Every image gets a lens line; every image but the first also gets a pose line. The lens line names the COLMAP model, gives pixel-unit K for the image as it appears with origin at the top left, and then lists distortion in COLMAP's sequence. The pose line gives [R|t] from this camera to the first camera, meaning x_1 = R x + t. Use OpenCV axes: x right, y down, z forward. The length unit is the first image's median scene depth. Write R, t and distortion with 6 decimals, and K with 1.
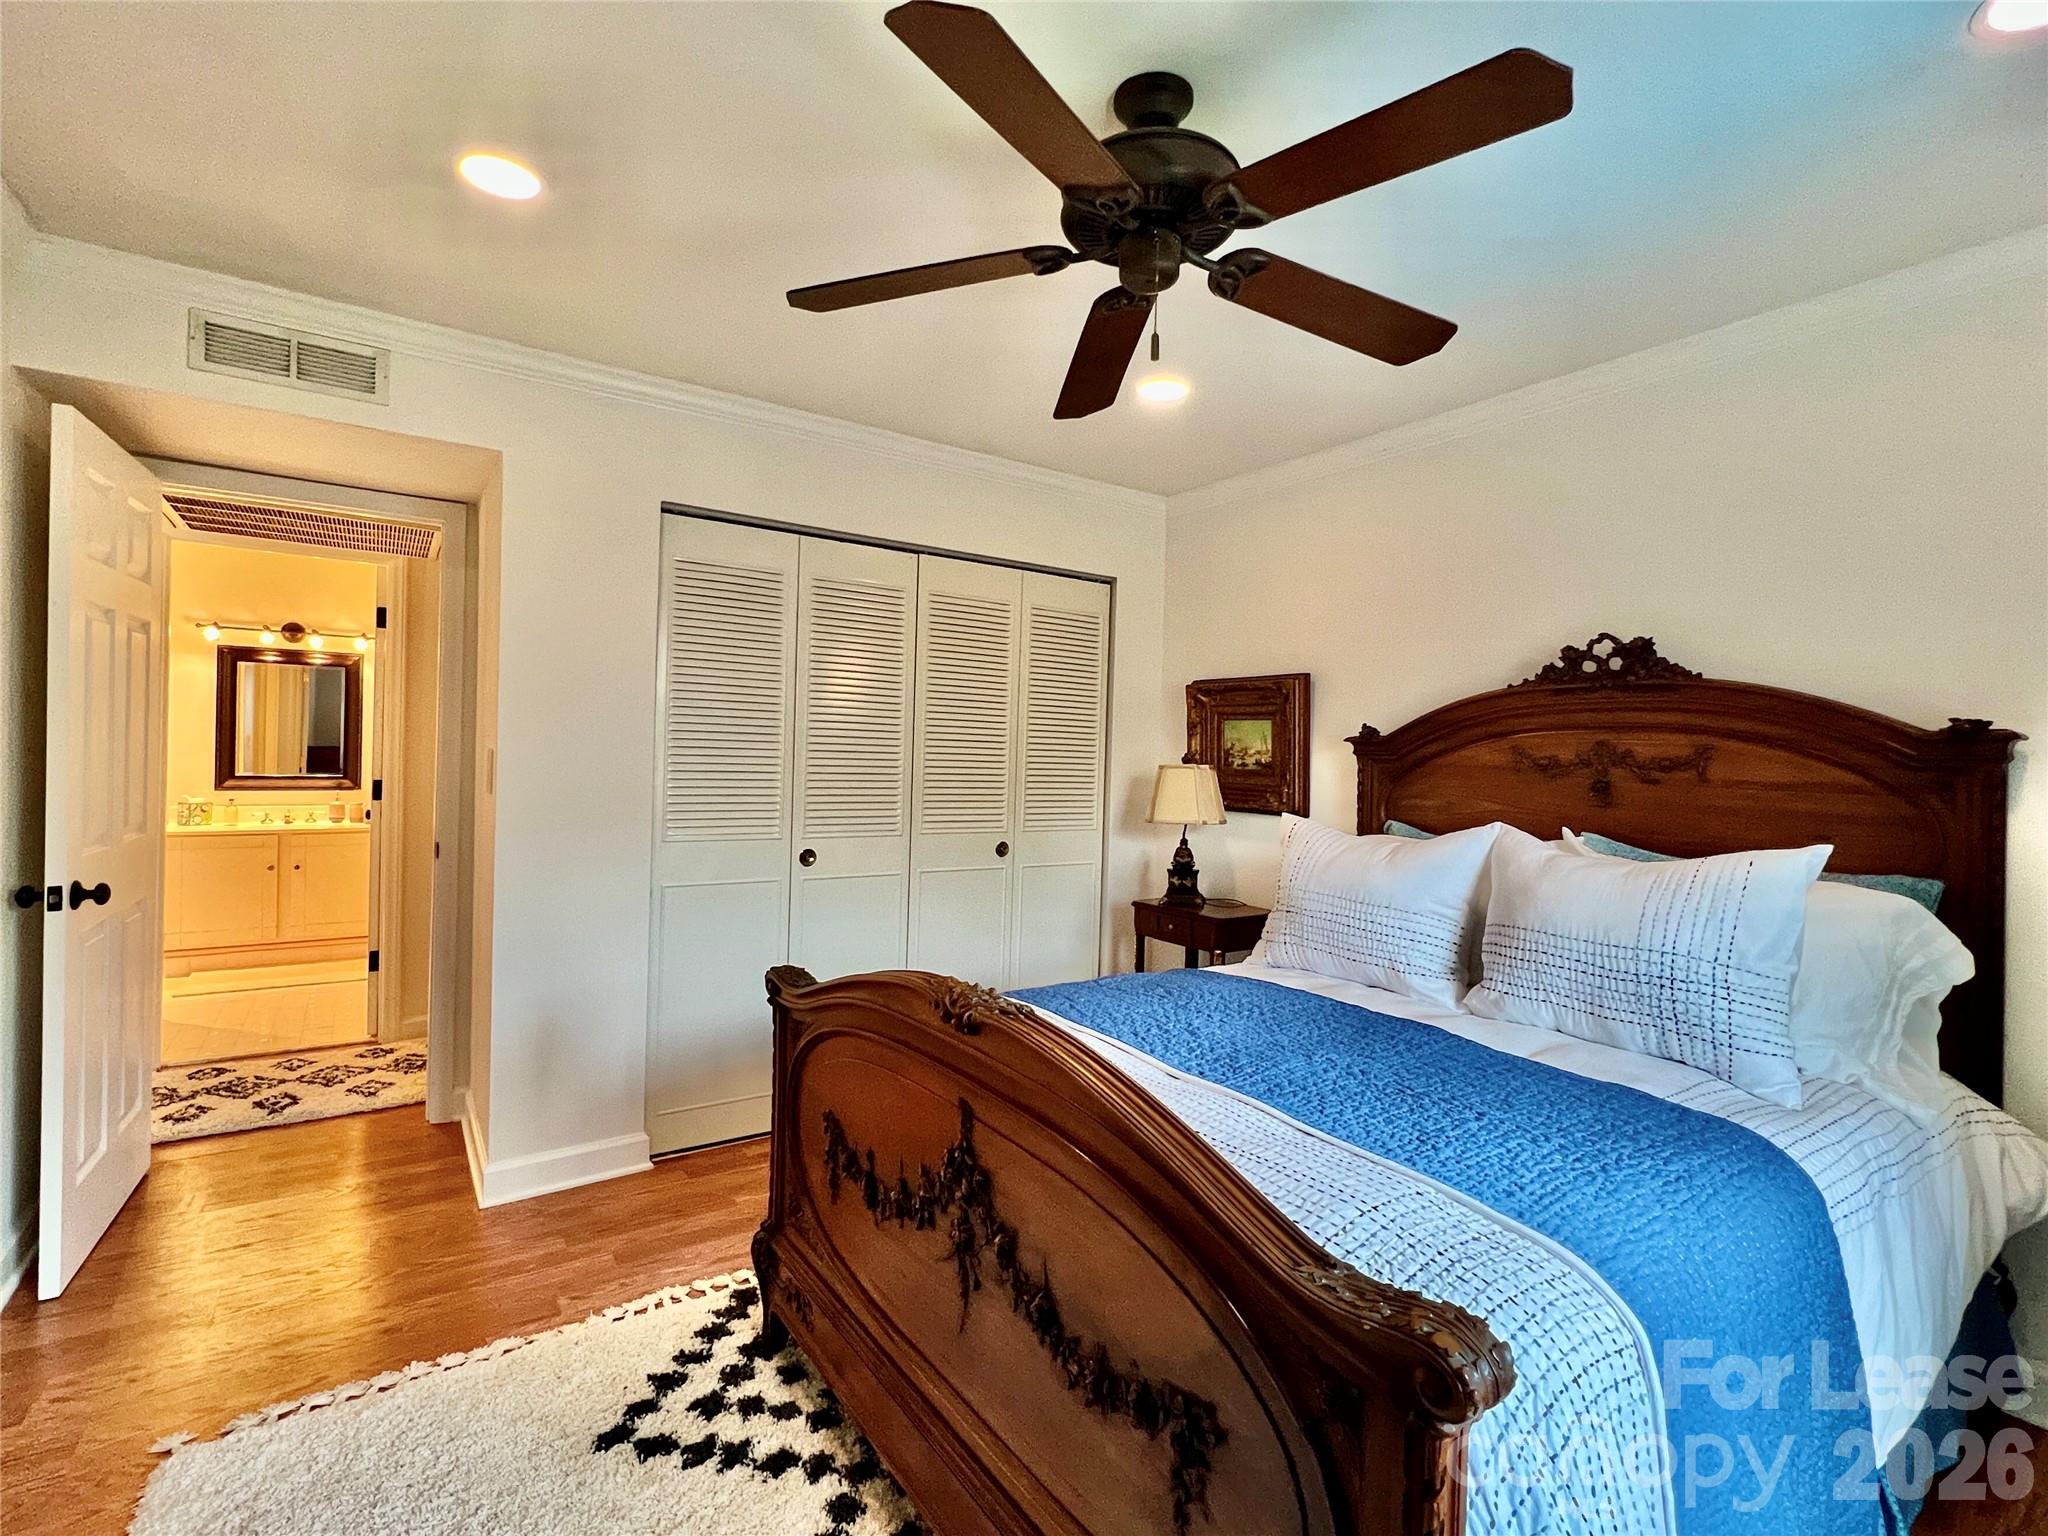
lens RADIAL K [[939.4, 0, 1001.7], [0, 939.4, 760.7], [0, 0, 1]] dist [0.002412, 0.000071]
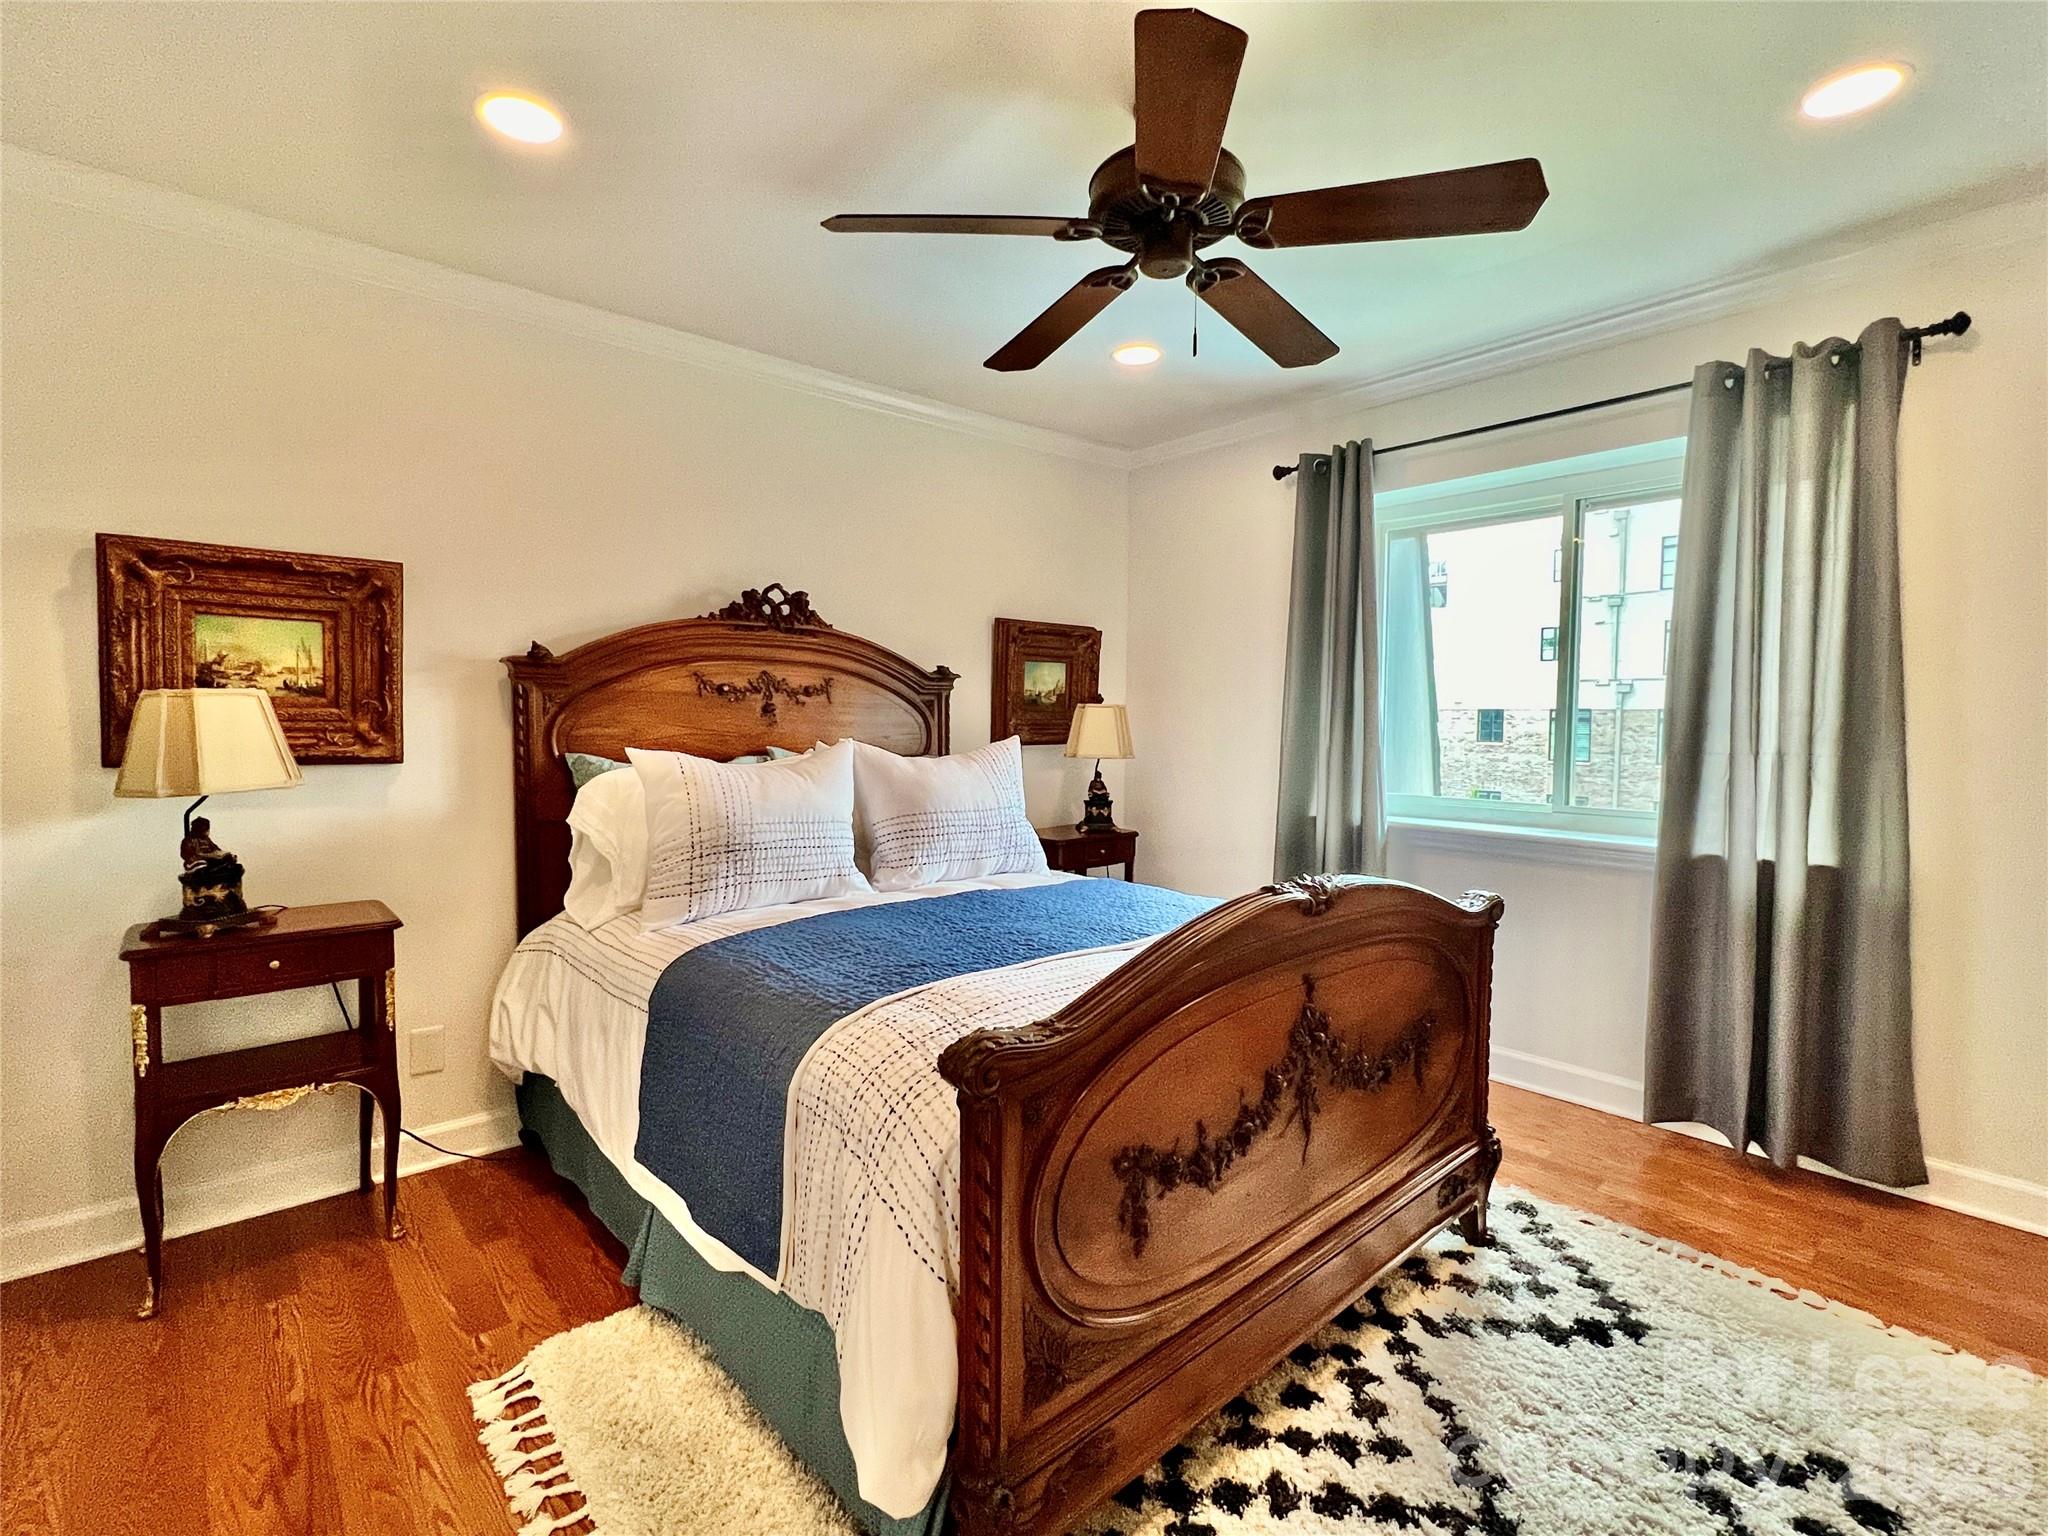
lens RADIAL K [[939.4, 0, 1001.9], [0, 939.4, 771.8], [0, 0, 1]] dist [0.002412, 0.000071]
pose [[-0.123296, -0.102722, 0.987039, -0.642010], [-0.018102, 0.994696, 0.101258, -0.021121], [-0.992205, -0.005383, -0.124501, 0.881417]]
